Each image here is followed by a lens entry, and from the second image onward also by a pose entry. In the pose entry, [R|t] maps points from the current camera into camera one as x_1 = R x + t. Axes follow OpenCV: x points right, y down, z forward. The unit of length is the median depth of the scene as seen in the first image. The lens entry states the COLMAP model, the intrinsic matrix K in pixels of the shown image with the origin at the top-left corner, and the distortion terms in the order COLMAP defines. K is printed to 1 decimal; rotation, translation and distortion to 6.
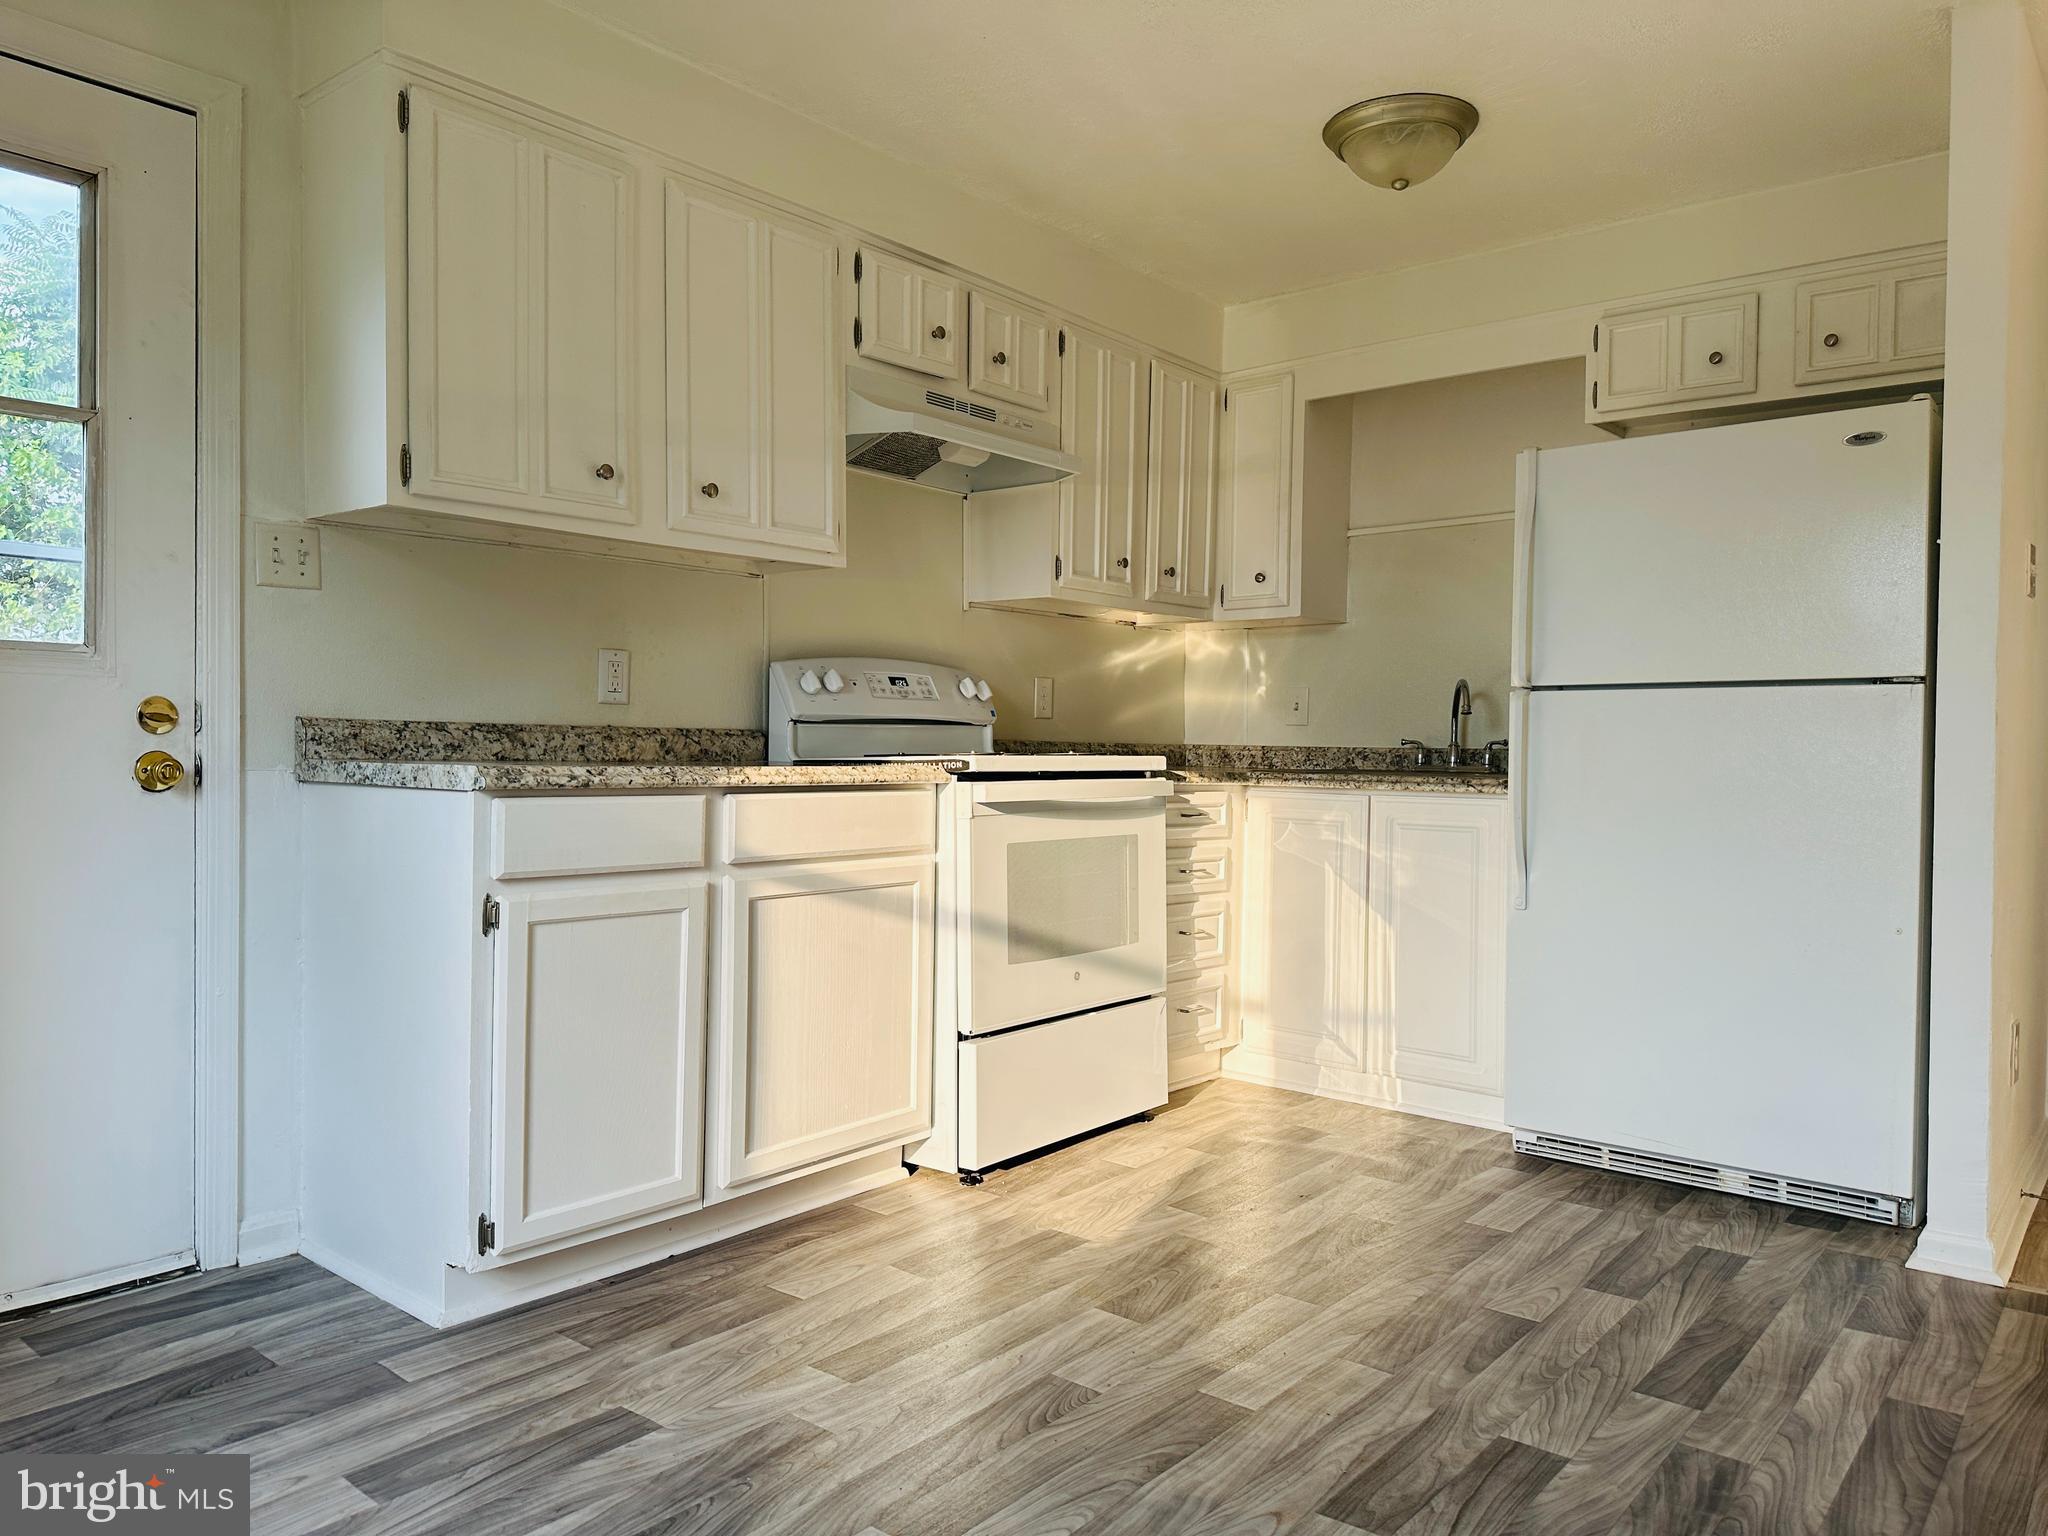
lens RADIAL K [[1444.3, 0, 1024.2], [0, 1444.3, 771.8], [0, 0, 1]] dist [0.034691, -0.024953]
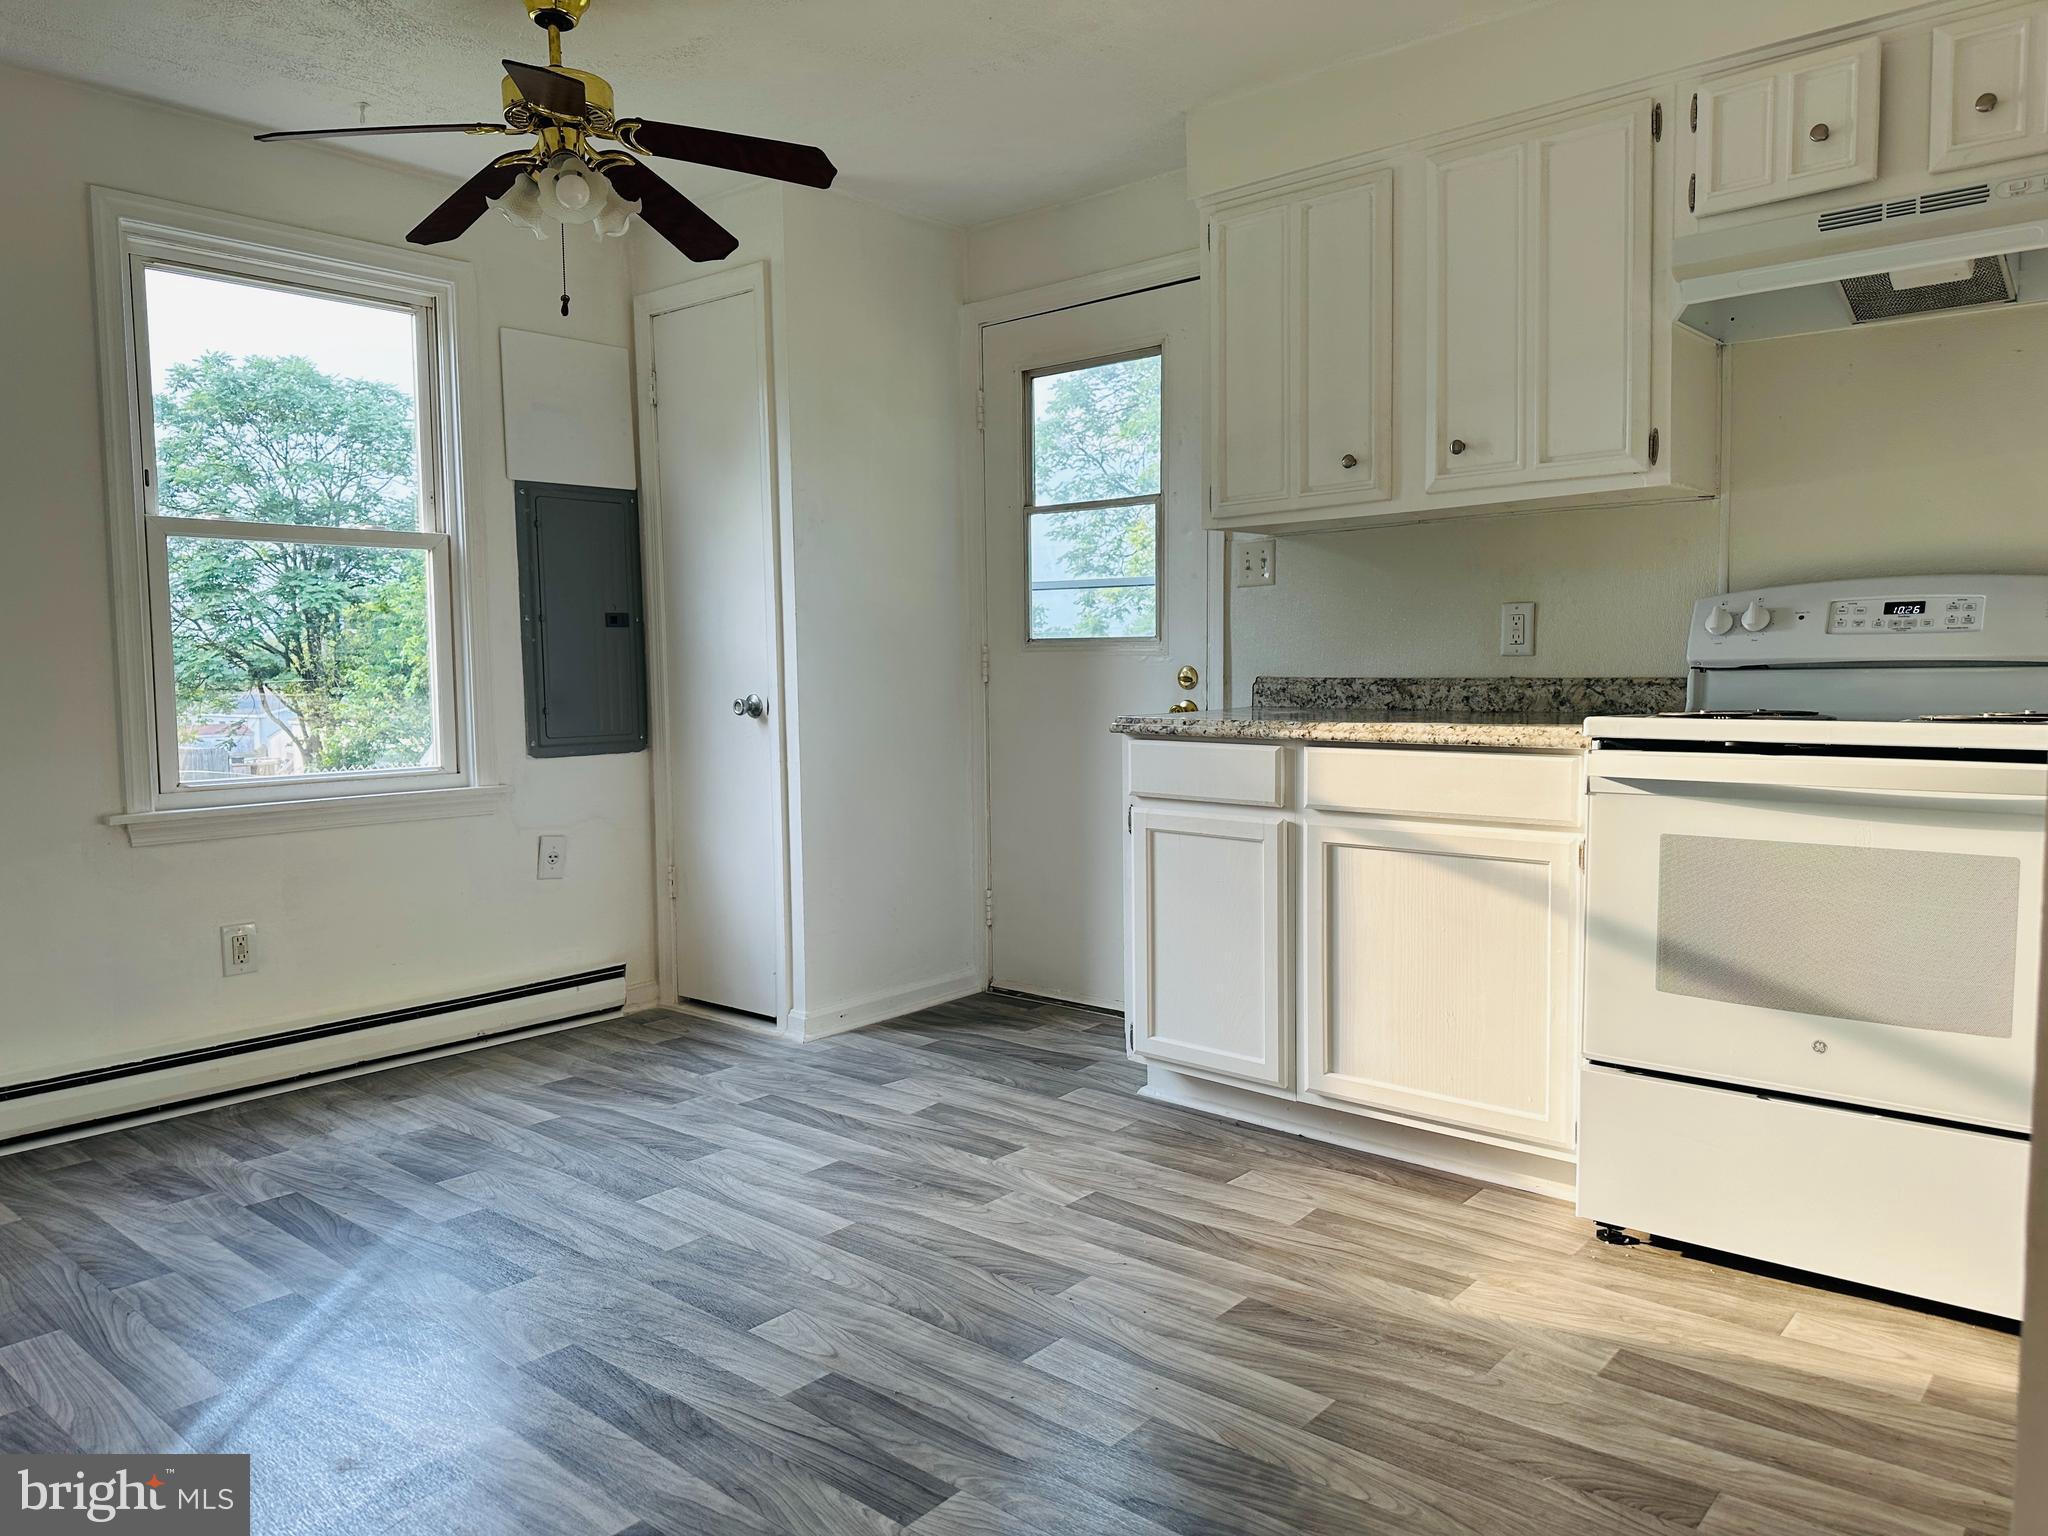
lens RADIAL K [[1444.3, 0, 1024.6], [0, 1444.3, 763.9], [0, 0, 1]] dist [0.034691, -0.024953]
pose [[-0.044130, 0.064436, -0.996946, 0.895703], [-0.003972, 0.997899, 0.064674, -0.041451], [0.999018, 0.006814, -0.043781, 0.803873]]
